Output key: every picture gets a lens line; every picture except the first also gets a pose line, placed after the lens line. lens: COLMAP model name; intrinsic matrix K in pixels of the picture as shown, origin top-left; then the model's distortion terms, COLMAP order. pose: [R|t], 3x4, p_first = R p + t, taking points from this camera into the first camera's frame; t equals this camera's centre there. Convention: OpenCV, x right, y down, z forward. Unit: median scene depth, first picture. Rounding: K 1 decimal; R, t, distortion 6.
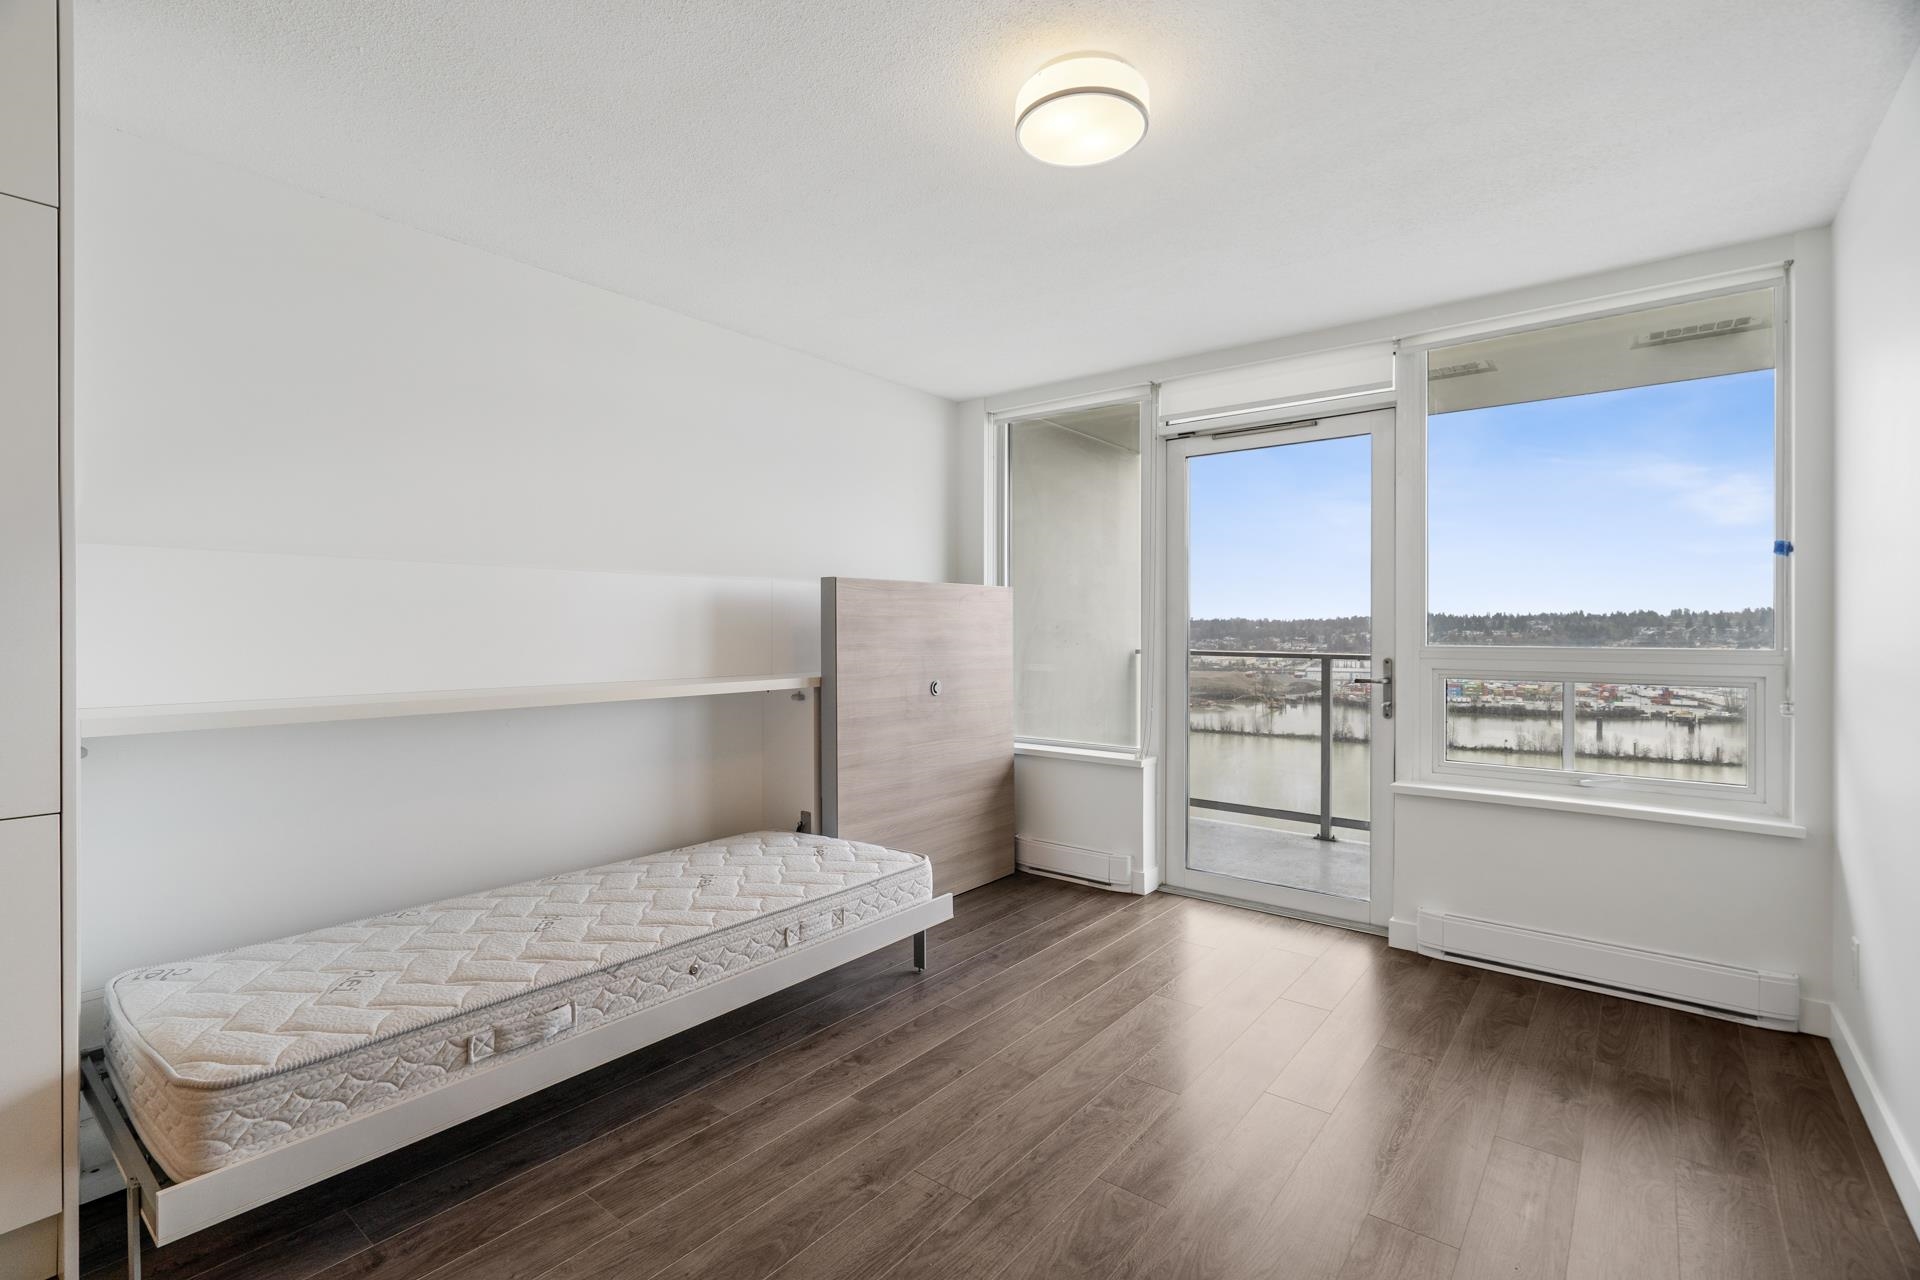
lens RADIAL K [[874.3, 0, 938.2], [0, 874.3, 629.4], [0, 0, 1]] dist [-0.006300, 0.002055]
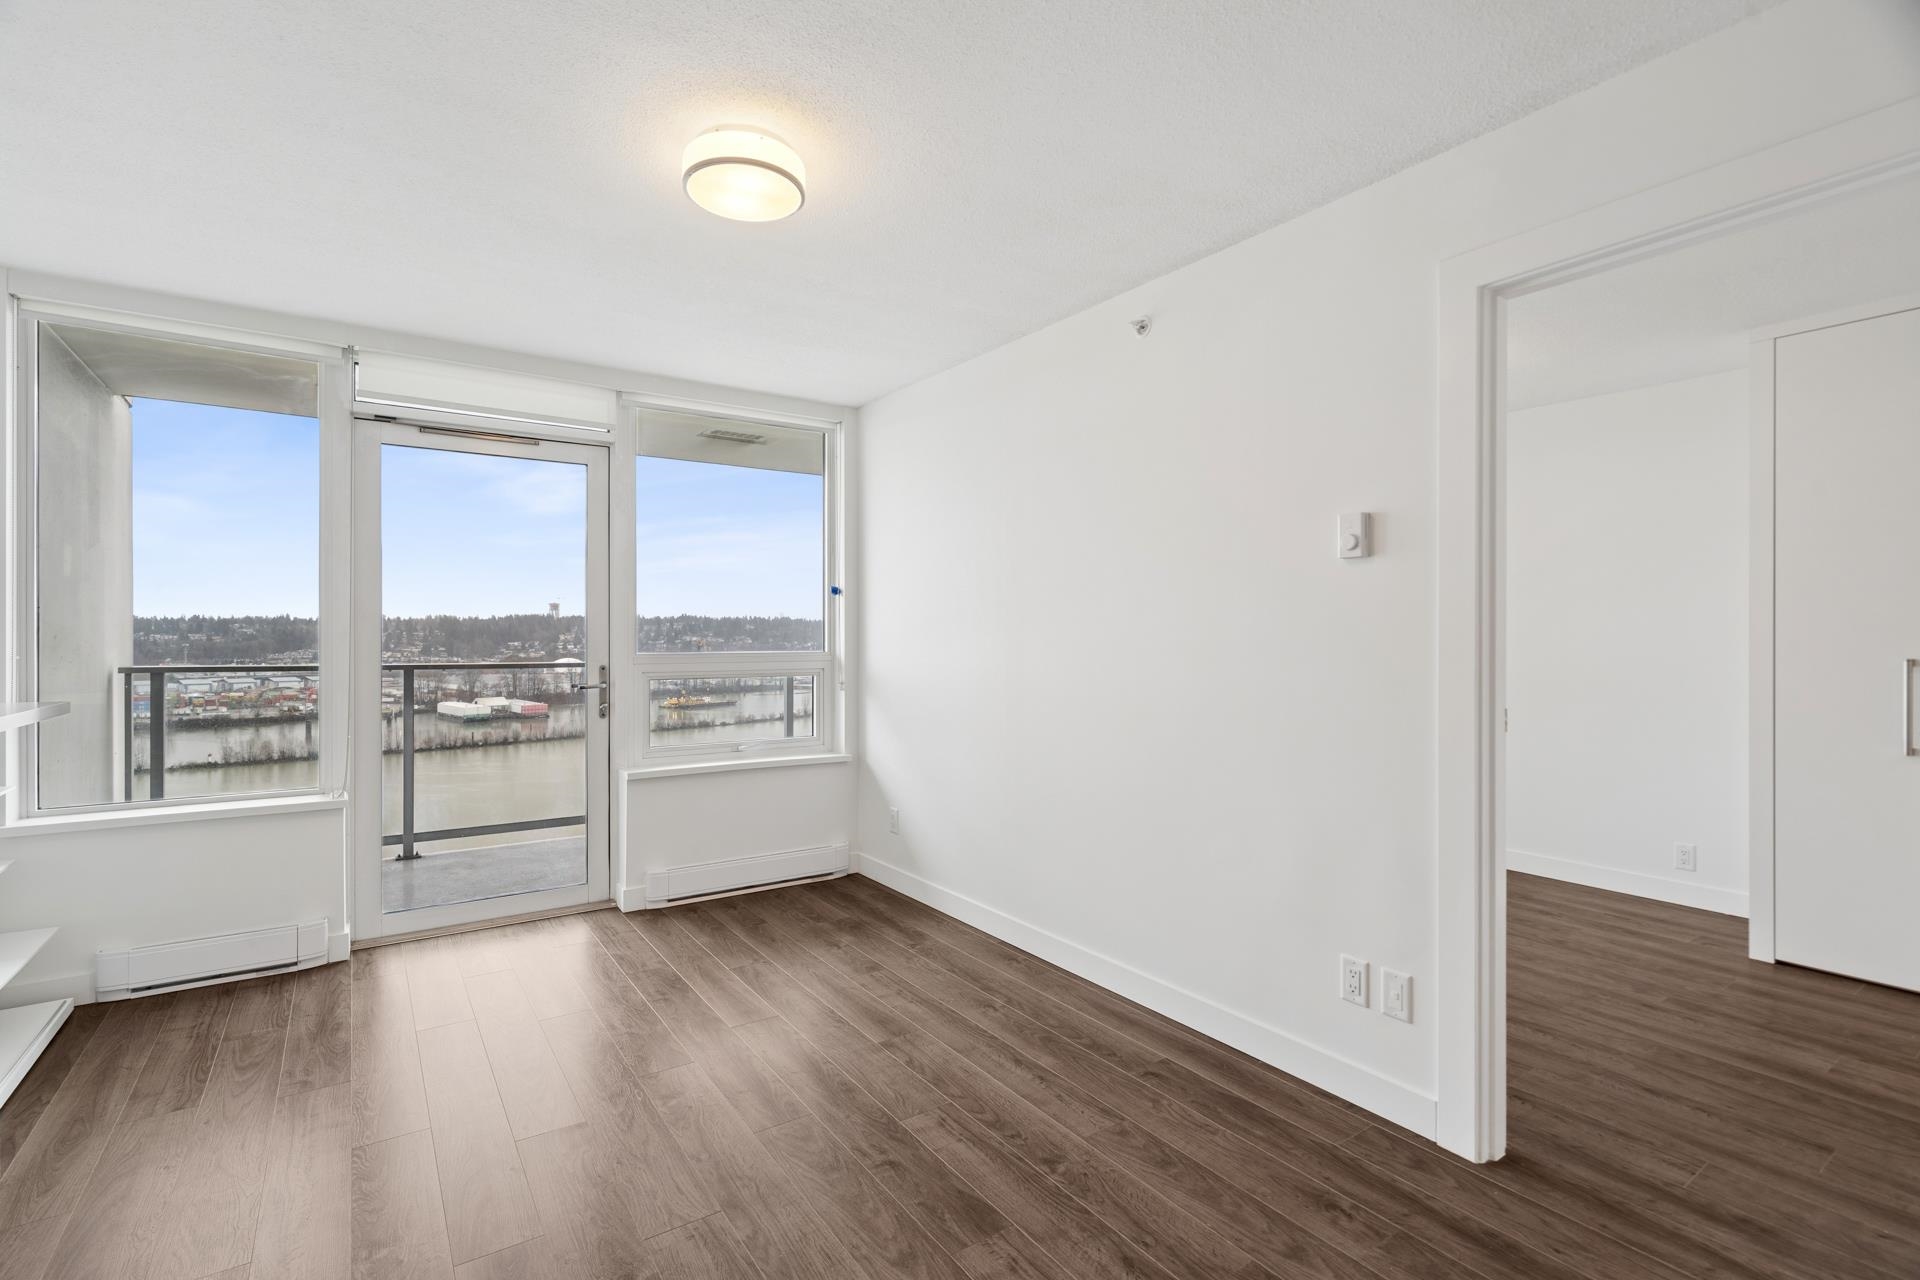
lens RADIAL K [[874.3, 0, 944.6], [0, 874.3, 635.2], [0, 0, 1]] dist [-0.006300, 0.002055]
pose [[0.283425, -0.001455, 0.958993, -0.305784], [-0.000685, 0.999998, 0.001719, -0.005819], [-0.958994, -0.001144, 0.283423, 0.165594]]
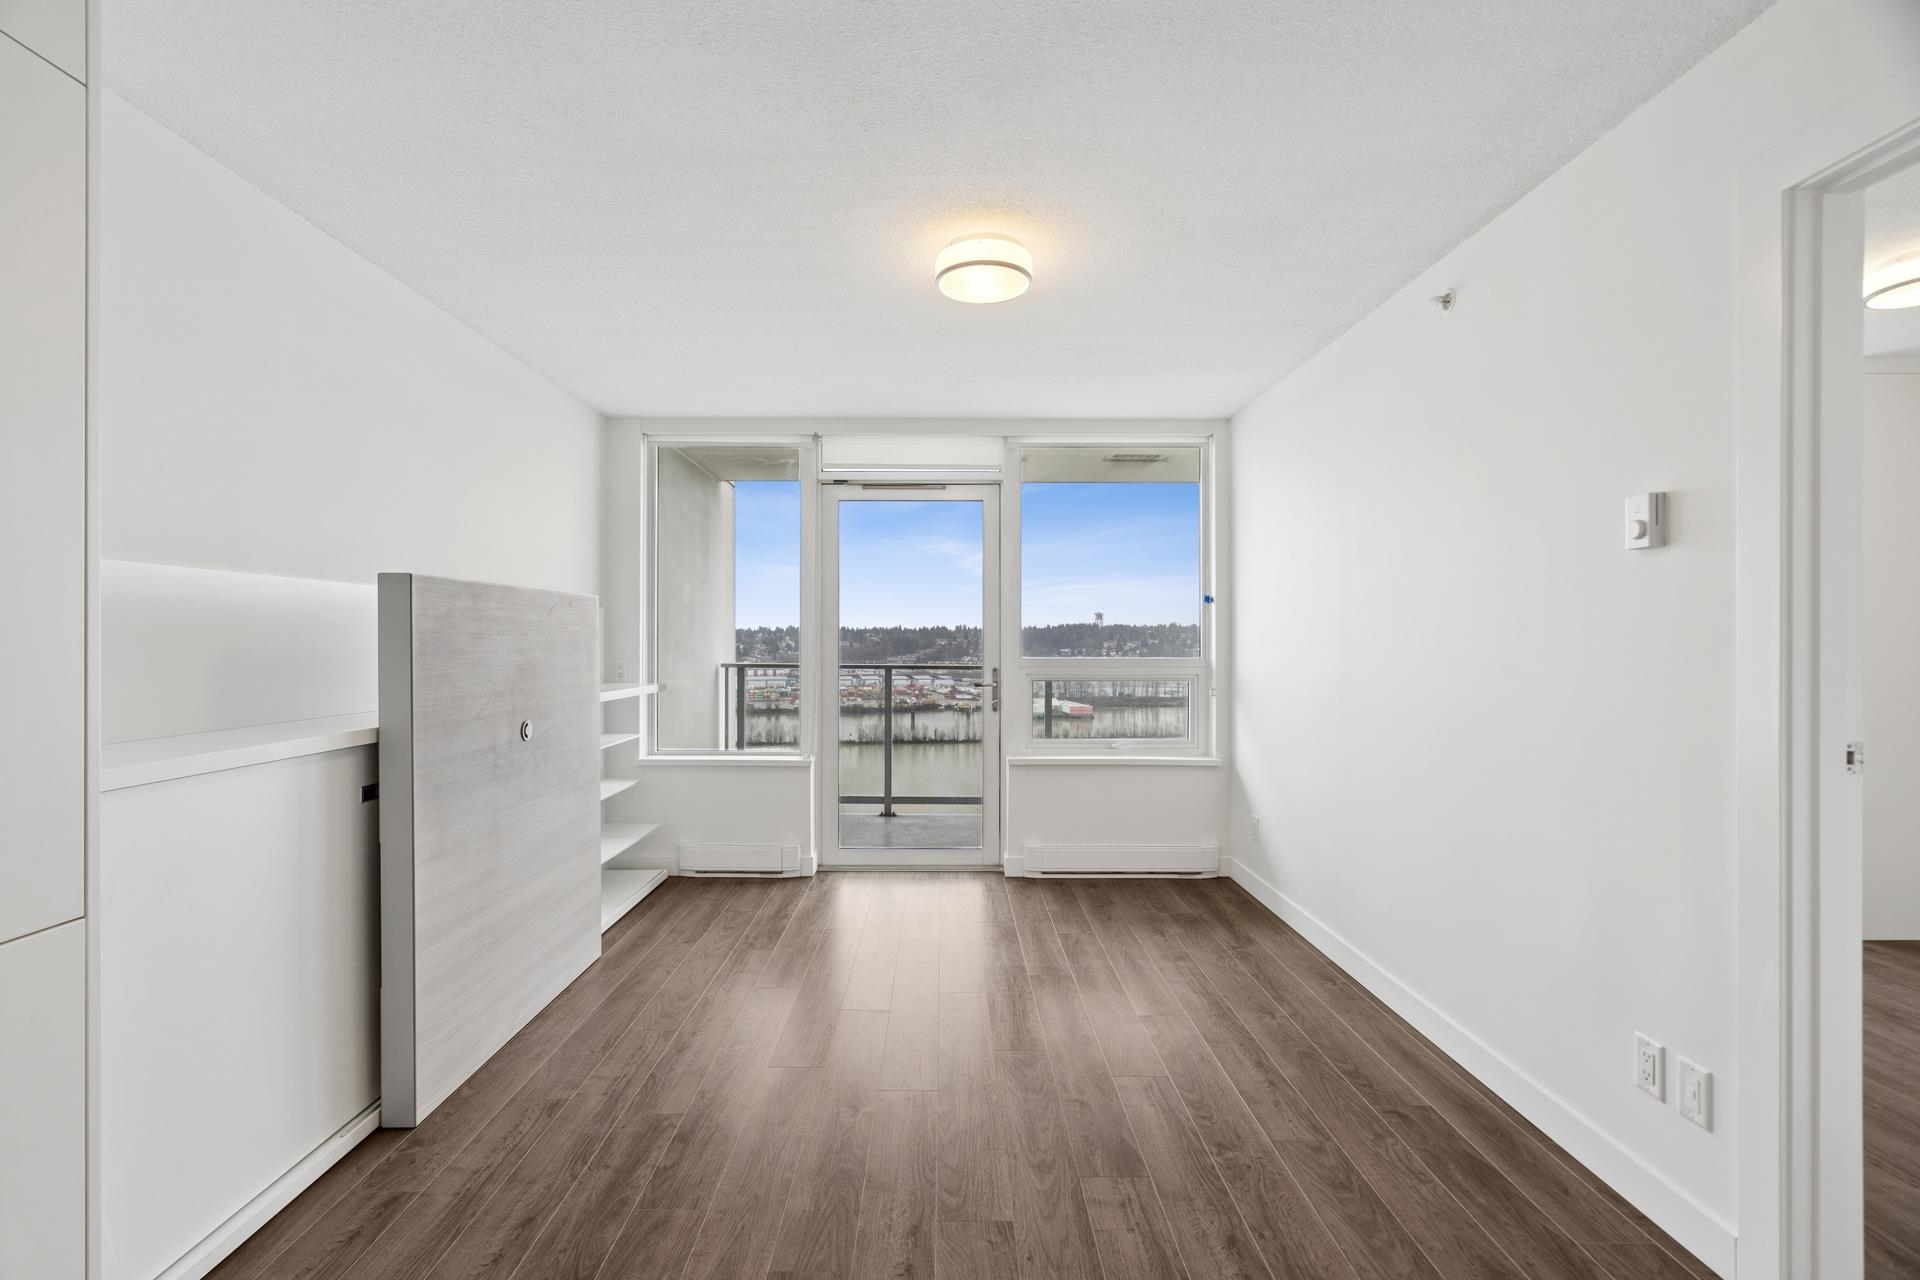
lens RADIAL K [[874.3, 0, 942.8], [0, 874.3, 639.5], [0, 0, 1]] dist [-0.006300, 0.002055]
pose [[0.774026, 0.001729, 0.633152, -0.277628], [-0.000990, 0.999998, -0.001520, -0.005742], [-0.633154, 0.000549, 0.774026, -0.004490]]
